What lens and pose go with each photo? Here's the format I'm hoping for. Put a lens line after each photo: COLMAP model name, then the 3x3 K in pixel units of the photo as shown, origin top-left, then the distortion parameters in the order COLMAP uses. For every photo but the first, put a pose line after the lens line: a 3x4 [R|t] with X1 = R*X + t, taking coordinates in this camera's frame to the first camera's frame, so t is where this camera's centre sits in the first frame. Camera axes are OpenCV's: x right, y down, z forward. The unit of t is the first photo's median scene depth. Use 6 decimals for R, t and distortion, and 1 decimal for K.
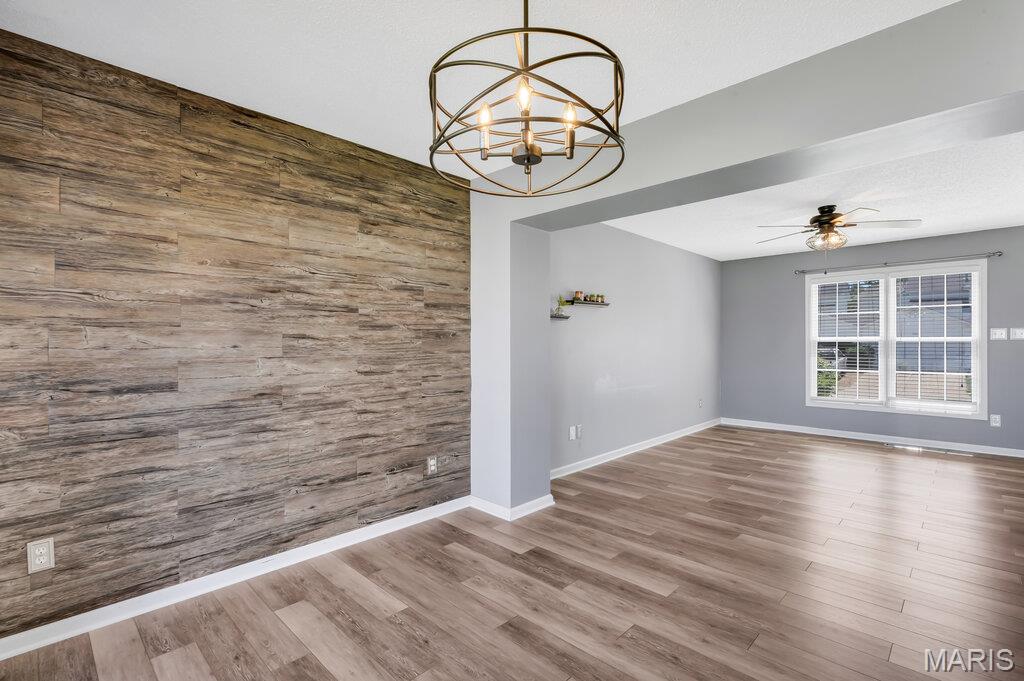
lens RADIAL K [[471.7, 0, 509.5], [0, 471.7, 342.8], [0, 0, 1]] dist [-0.002892, 0.000806]
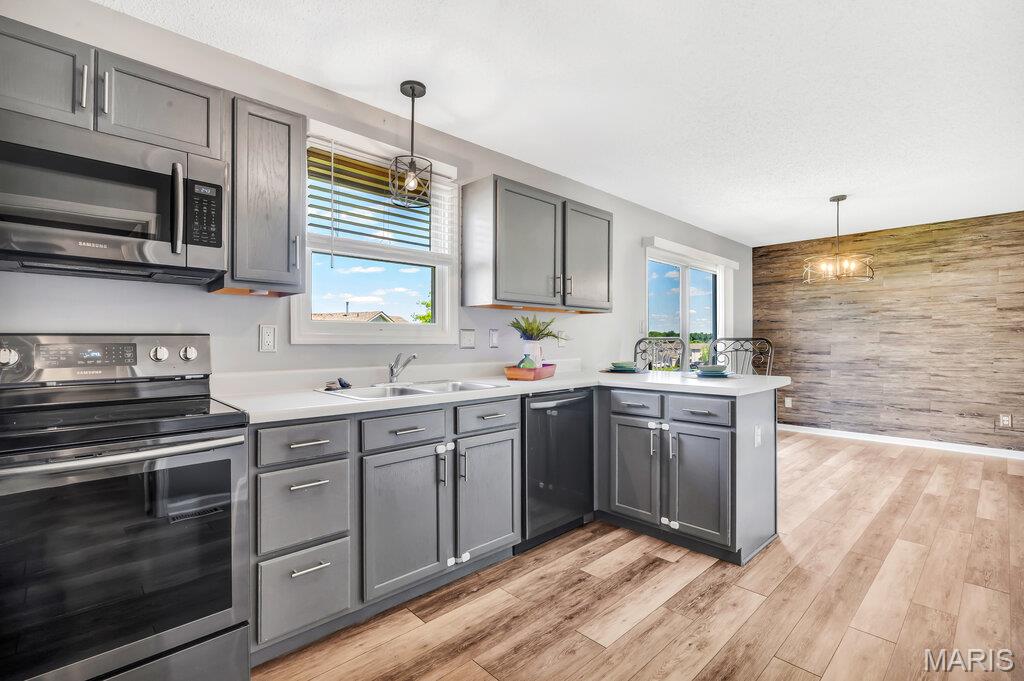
lens RADIAL K [[471.7, 0, 509.5], [0, 471.7, 342.8], [0, 0, 1]] dist [-0.002892, 0.000806]
pose [[-0.031699, 0.004116, -0.999489, 1.540406], [-0.001535, 0.999990, 0.004167, 0.023034], [0.999496, 0.001666, -0.031692, -0.540458]]
